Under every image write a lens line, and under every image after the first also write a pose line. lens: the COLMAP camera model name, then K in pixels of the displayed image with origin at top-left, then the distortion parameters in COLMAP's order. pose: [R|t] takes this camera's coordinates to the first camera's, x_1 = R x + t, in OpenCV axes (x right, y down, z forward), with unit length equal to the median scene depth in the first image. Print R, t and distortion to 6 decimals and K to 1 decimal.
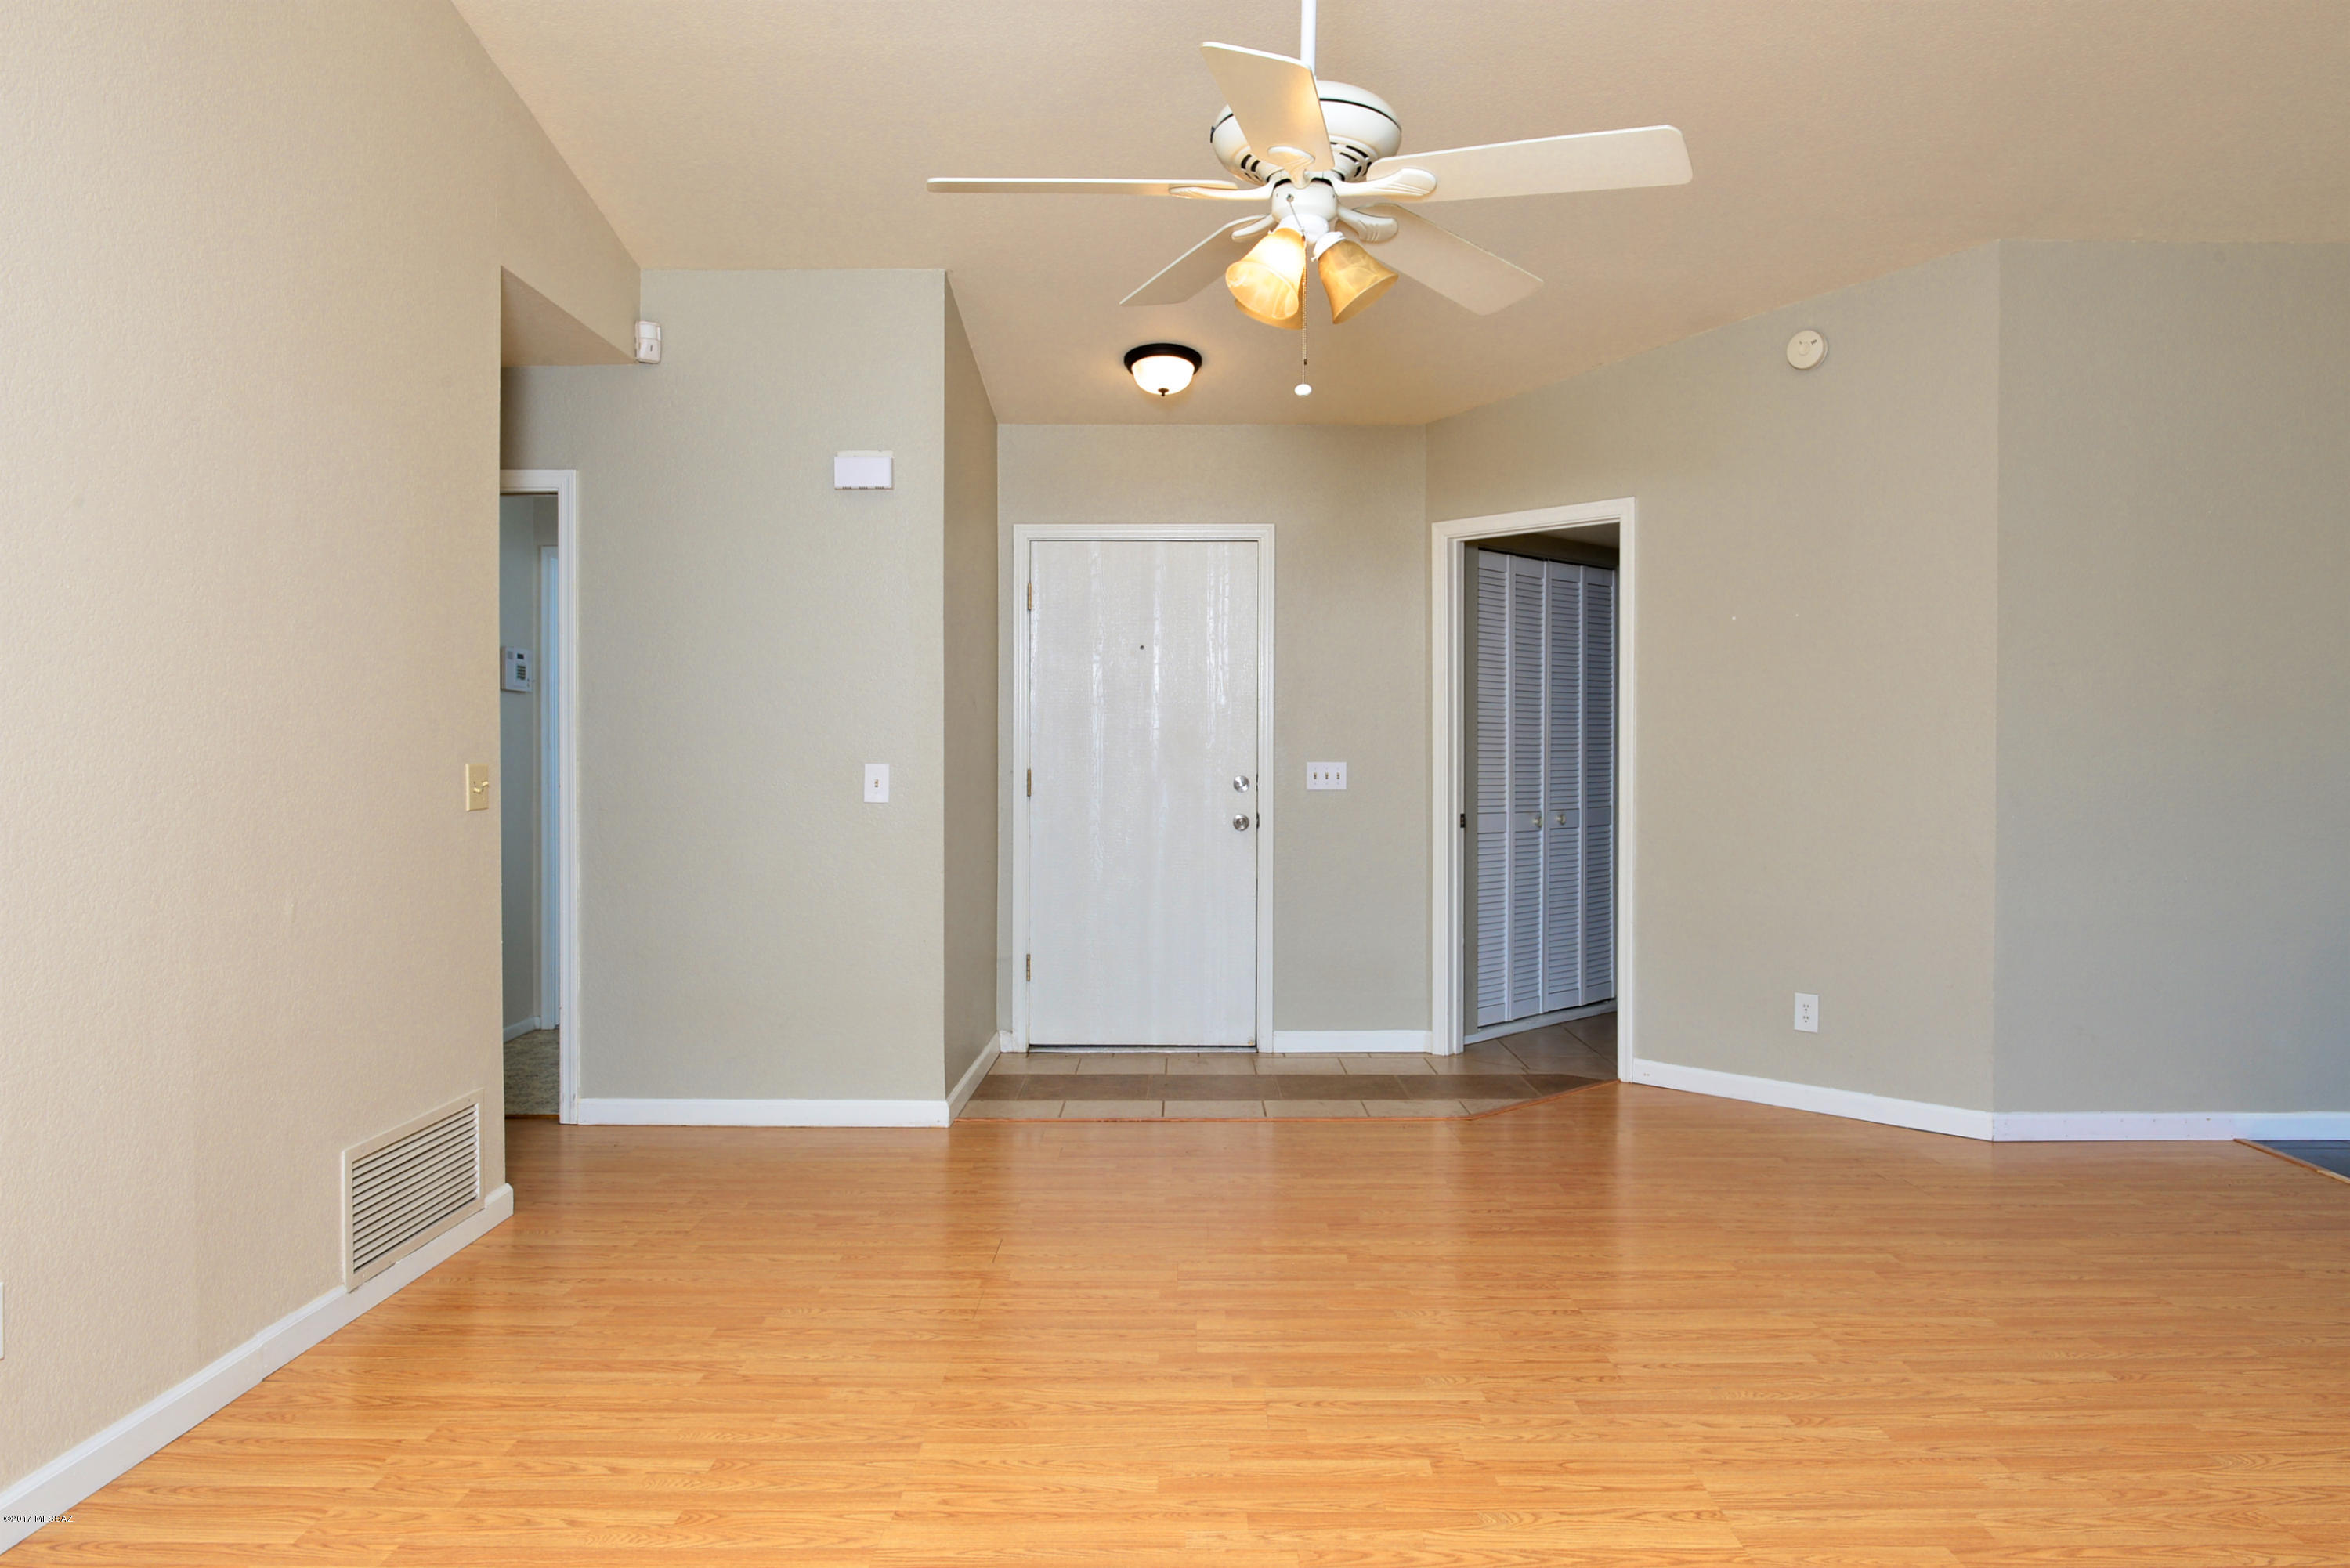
lens RADIAL K [[1606.5, 0, 1188.7], [0, 1606.5, 777.9], [0, 0, 1]] dist [-0.005573, -0.005498]
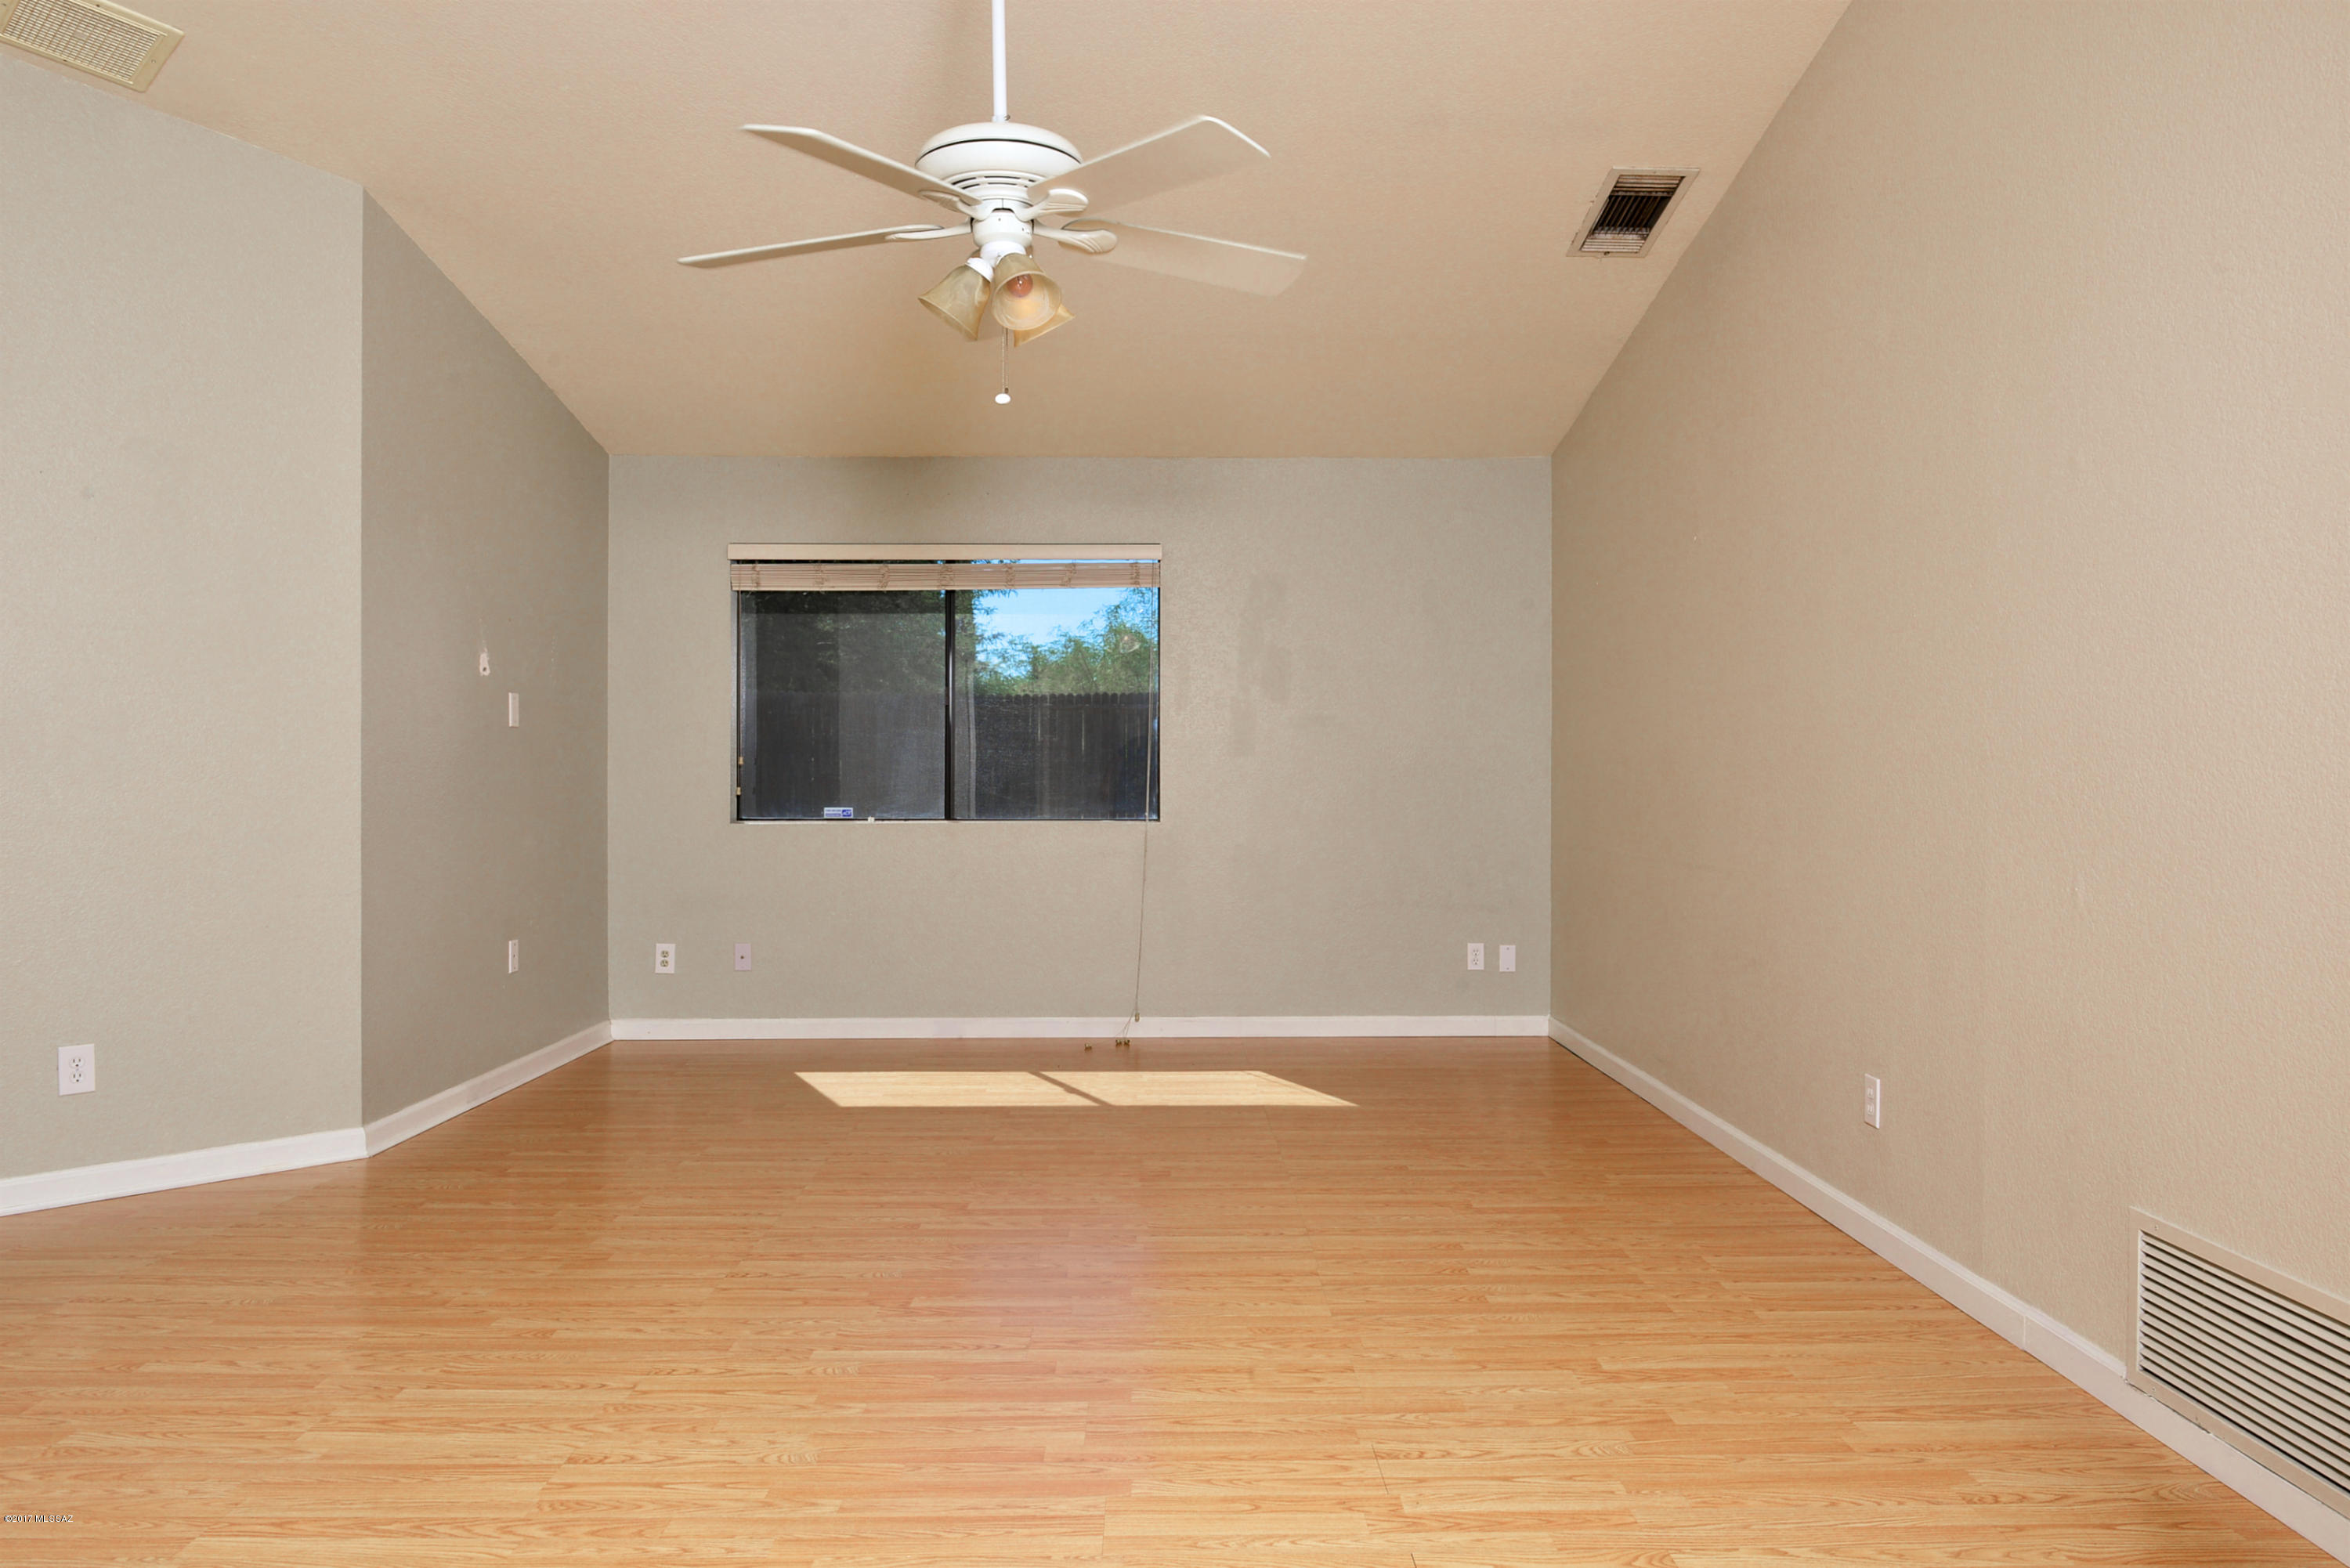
lens RADIAL K [[1606.5, 0, 1188.7], [0, 1606.5, 777.9], [0, 0, 1]] dist [-0.005573, -0.005498]
pose [[-0.999772, -0.002408, -0.021203, -0.031734], [-0.002618, 0.999948, 0.009852, 0.008458], [0.021178, 0.009906, -0.999727, 1.968434]]
